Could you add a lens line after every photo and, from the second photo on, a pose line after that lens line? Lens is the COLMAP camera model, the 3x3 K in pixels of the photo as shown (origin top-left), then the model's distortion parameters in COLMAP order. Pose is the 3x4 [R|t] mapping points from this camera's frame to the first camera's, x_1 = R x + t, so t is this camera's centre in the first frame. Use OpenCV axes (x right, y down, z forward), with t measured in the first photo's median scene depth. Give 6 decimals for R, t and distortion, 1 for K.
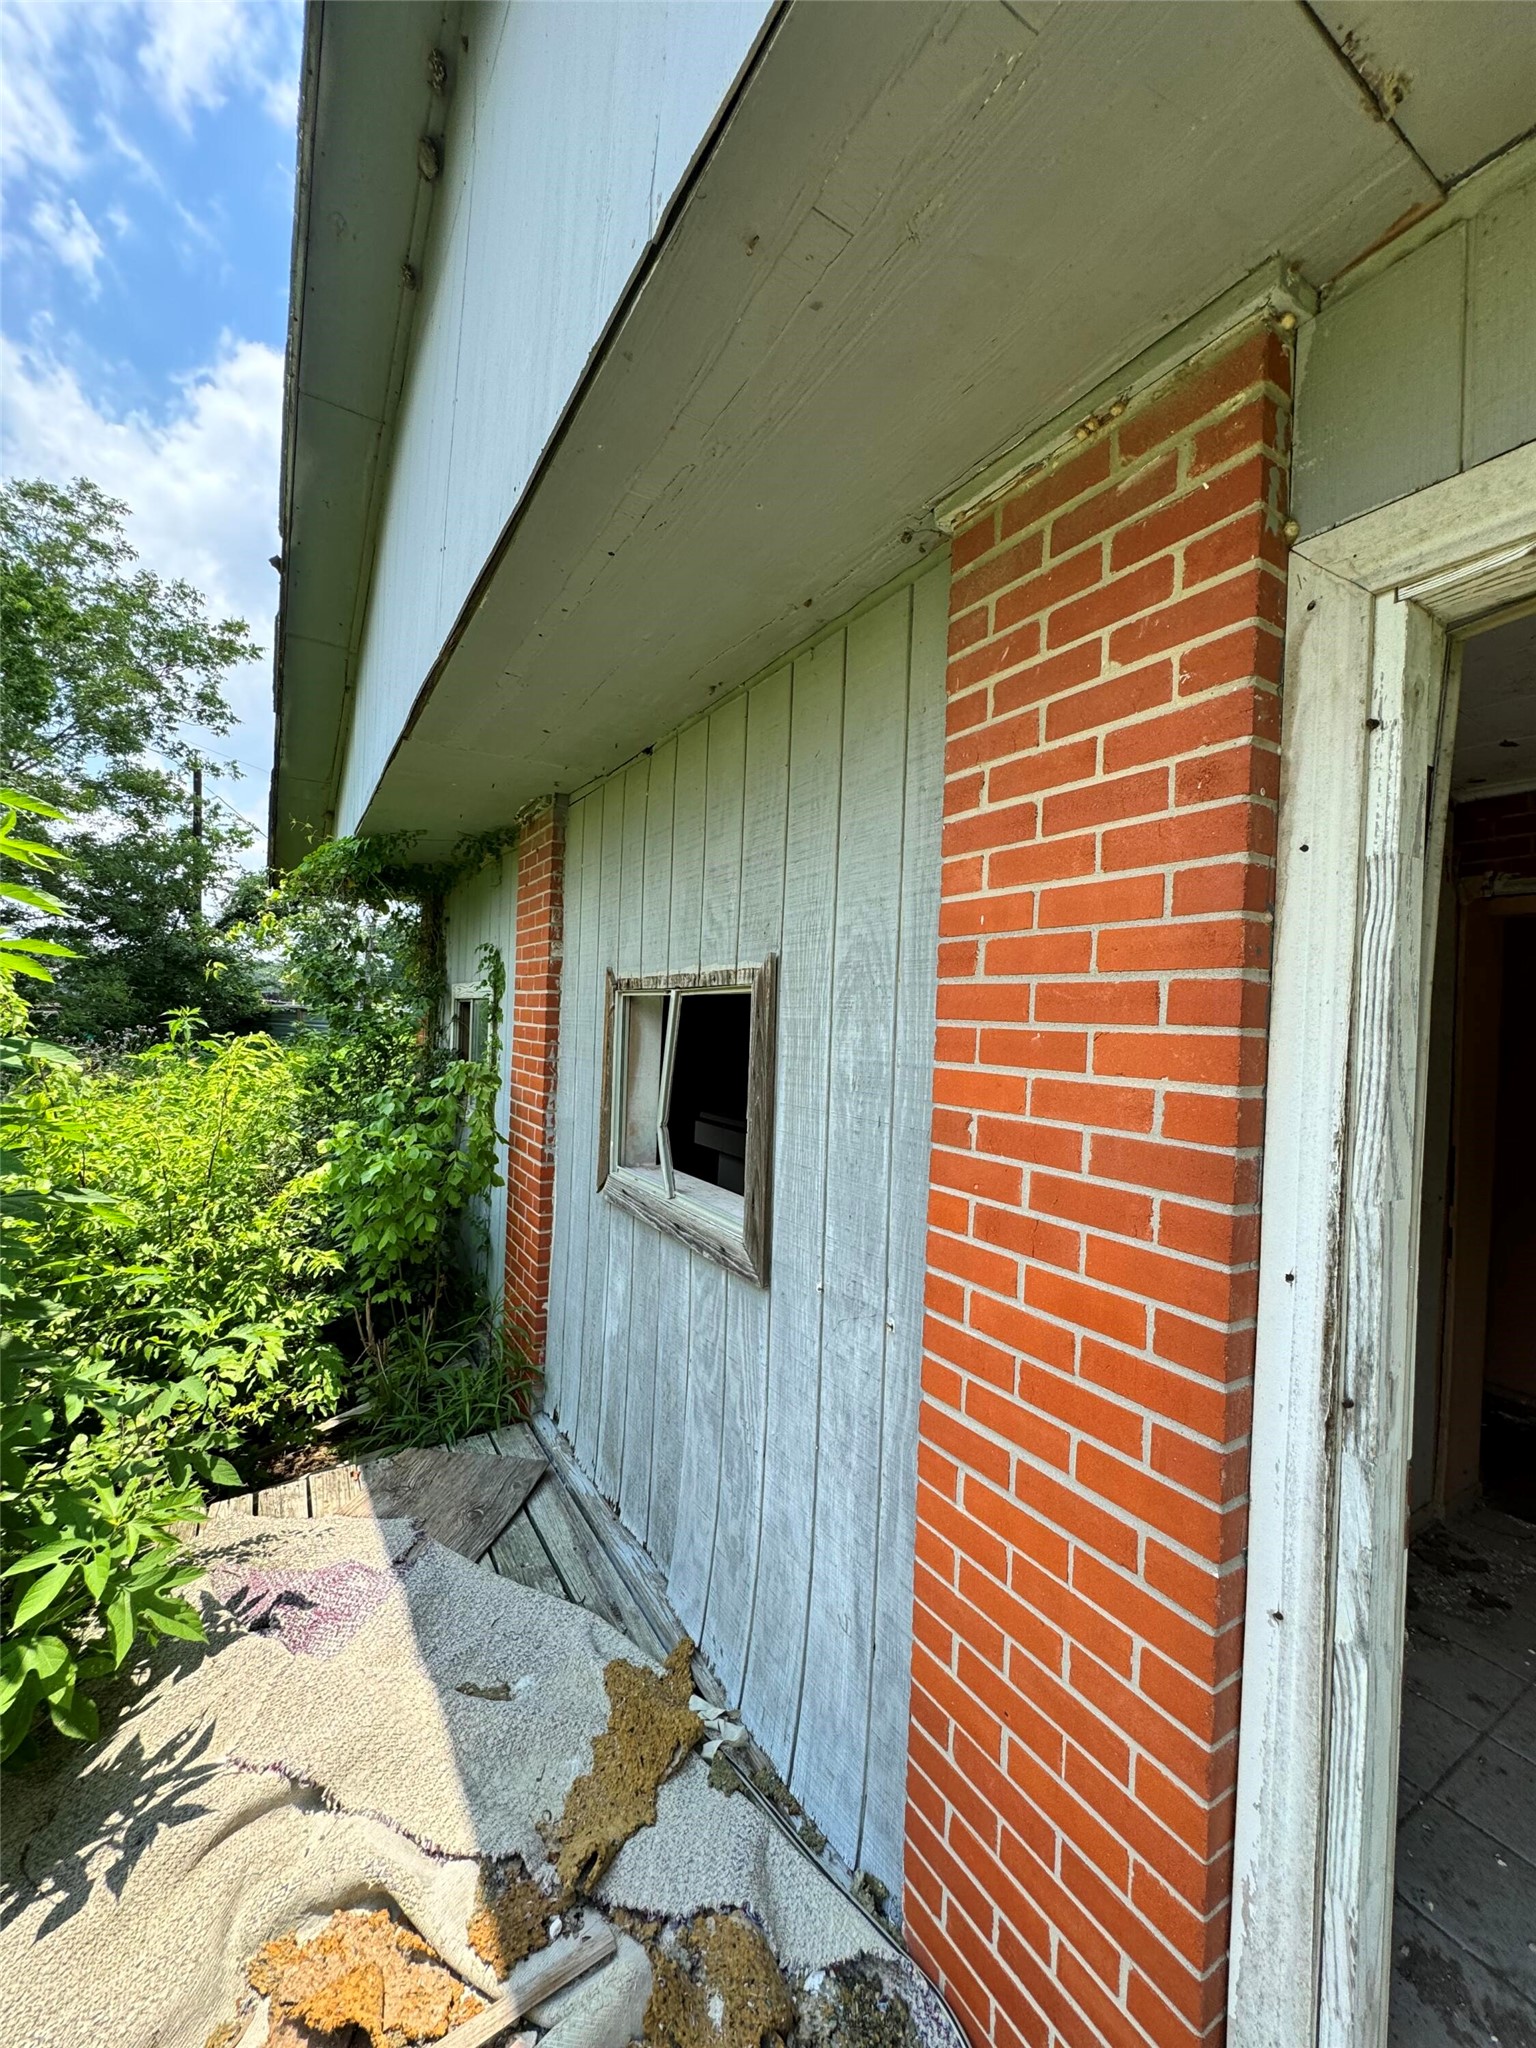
lens RADIAL K [[818.4, 0, 769.2], [0, 818.4, 1025.2], [0, 0, 1]] dist [-0.002587, -0.000421]
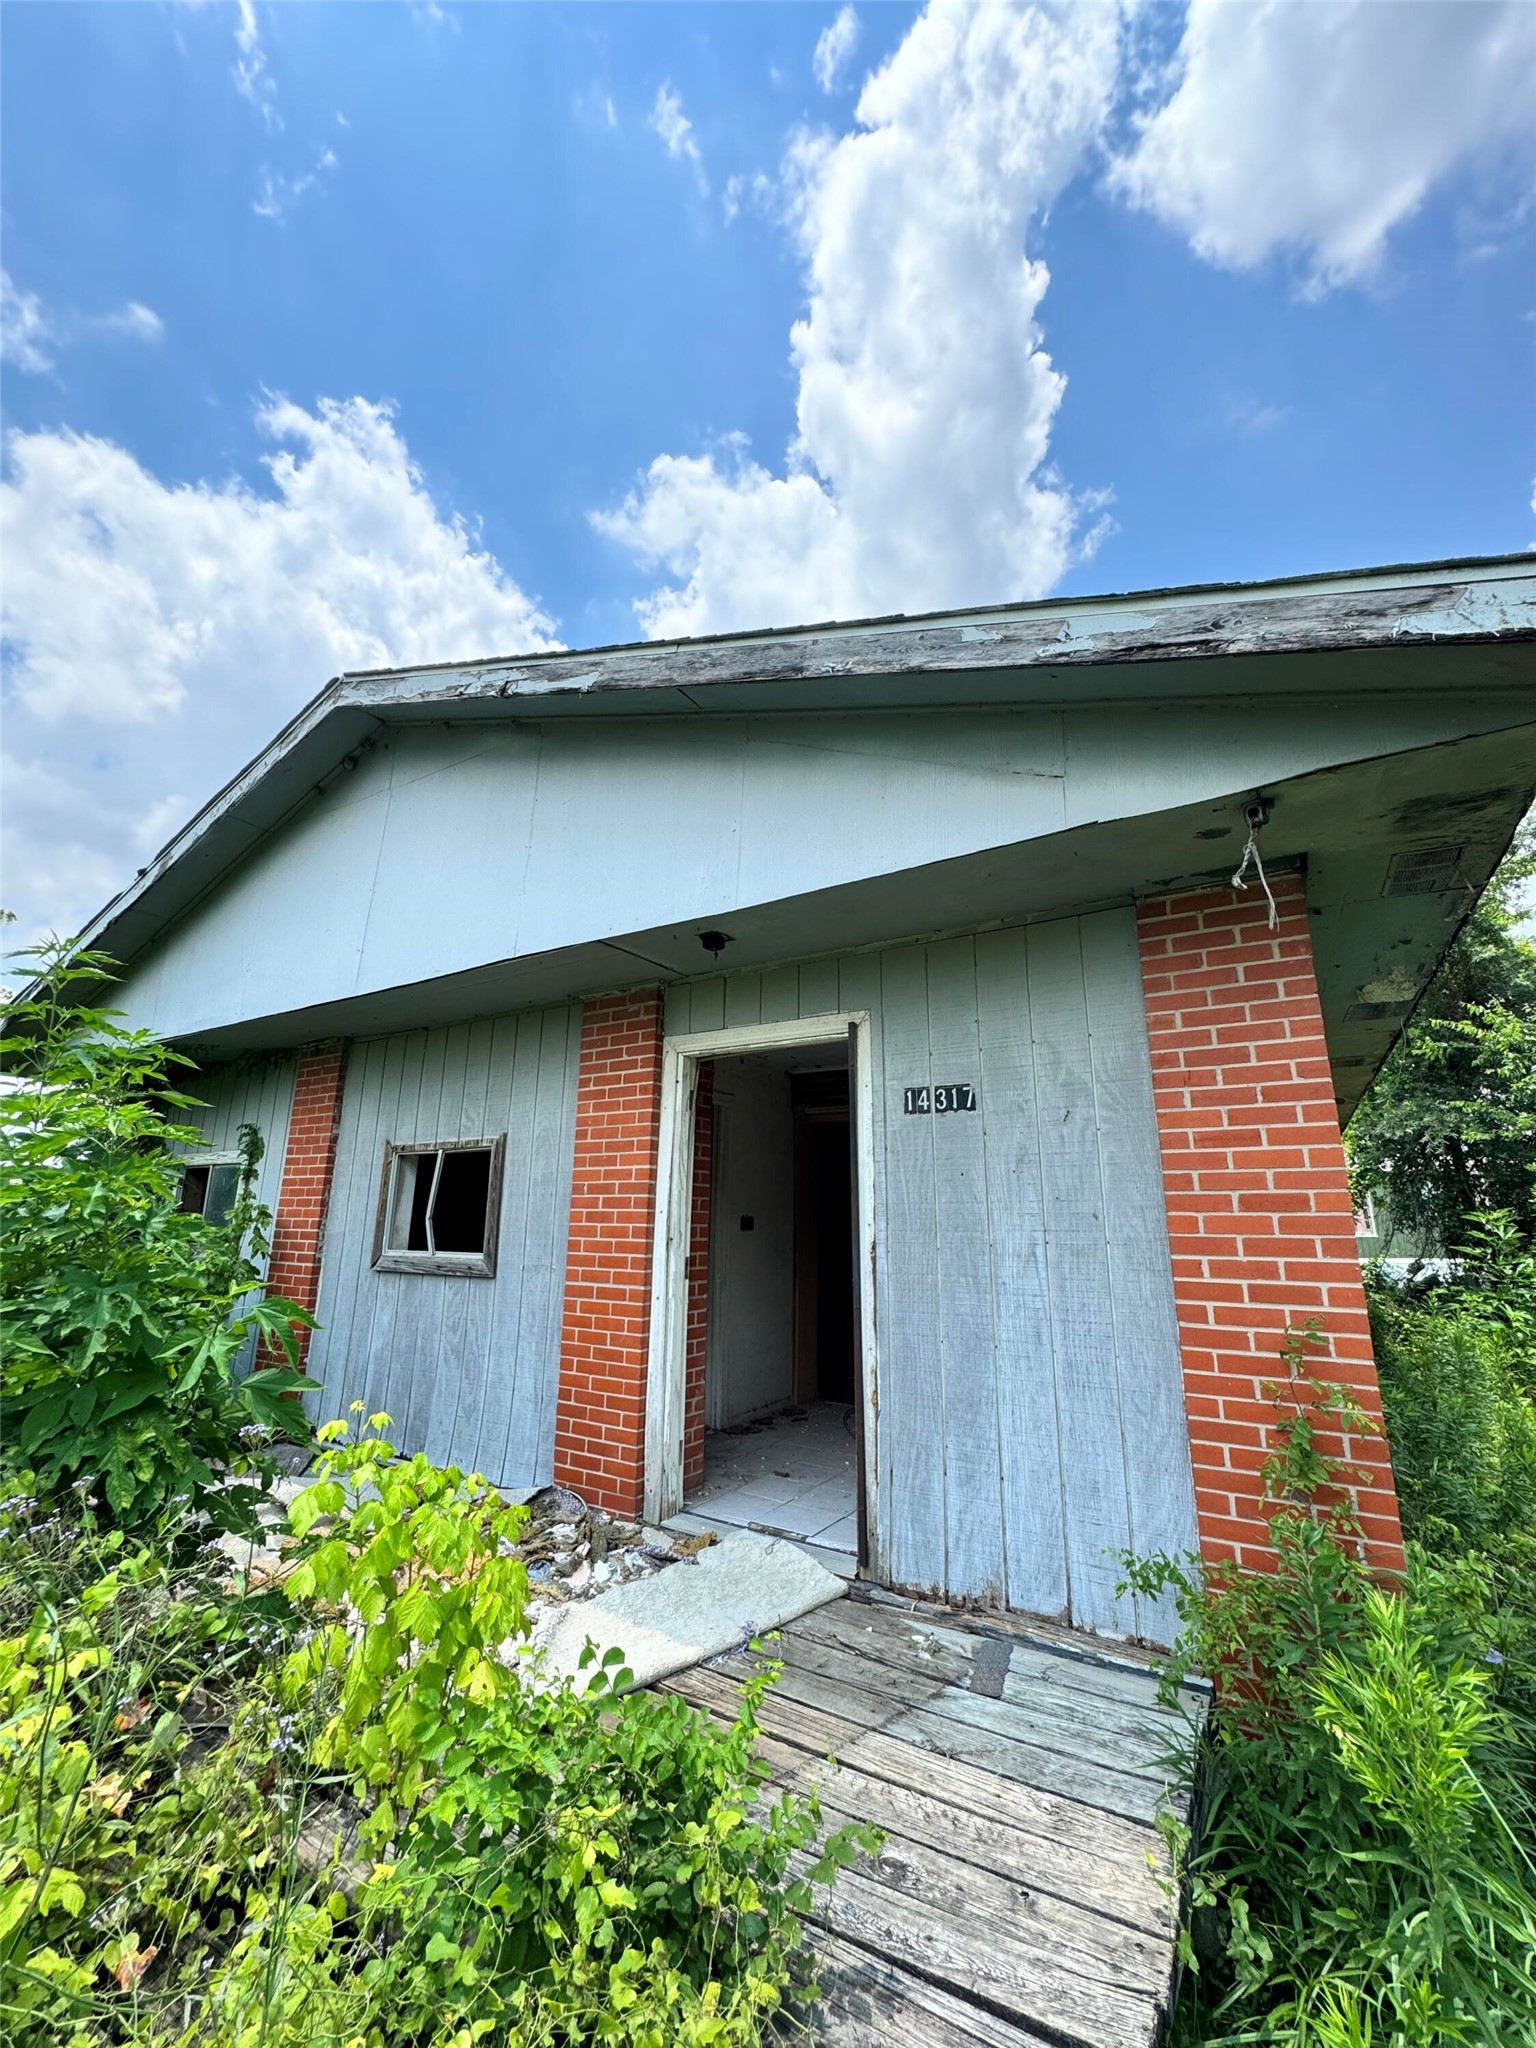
lens RADIAL K [[818.4, 0, 775.8], [0, 818.4, 1025.4], [0, 0, 1]] dist [-0.002587, -0.000421]
pose [[0.893484, 0.079666, 0.441972, -0.524326], [0.024244, 0.974148, -0.224604, 0.234986], [-0.448439, 0.211395, 0.868455, -2.143636]]
